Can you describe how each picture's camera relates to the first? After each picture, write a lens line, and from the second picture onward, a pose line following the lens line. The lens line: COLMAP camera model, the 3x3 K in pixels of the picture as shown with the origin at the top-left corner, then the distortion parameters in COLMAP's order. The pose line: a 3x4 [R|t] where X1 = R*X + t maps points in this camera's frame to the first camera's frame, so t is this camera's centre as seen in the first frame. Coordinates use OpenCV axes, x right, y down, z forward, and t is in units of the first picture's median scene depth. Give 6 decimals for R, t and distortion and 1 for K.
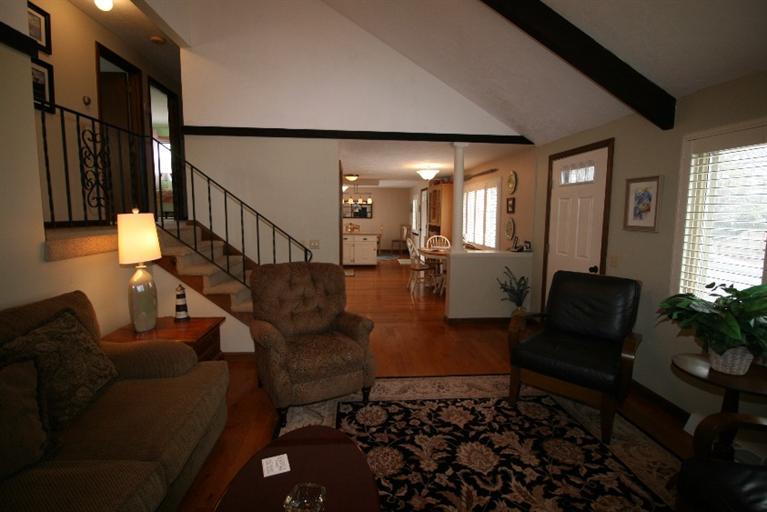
lens RADIAL K [[363.4, 0, 385.9], [0, 363.4, 252.1], [0, 0, 1]] dist [0.005230, 0.000545]
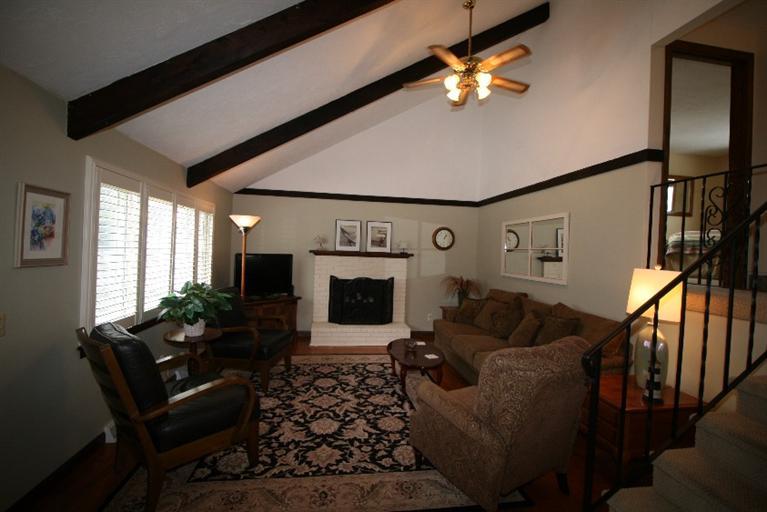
lens RADIAL K [[363.4, 0, 385.5], [0, 363.4, 254.4], [0, 0, 1]] dist [0.005230, 0.000545]
pose [[-0.996832, -0.050029, -0.061833, 0.119689], [-0.057486, 0.990441, 0.125387, -0.237835], [0.054969, 0.128544, -0.990179, 2.011770]]
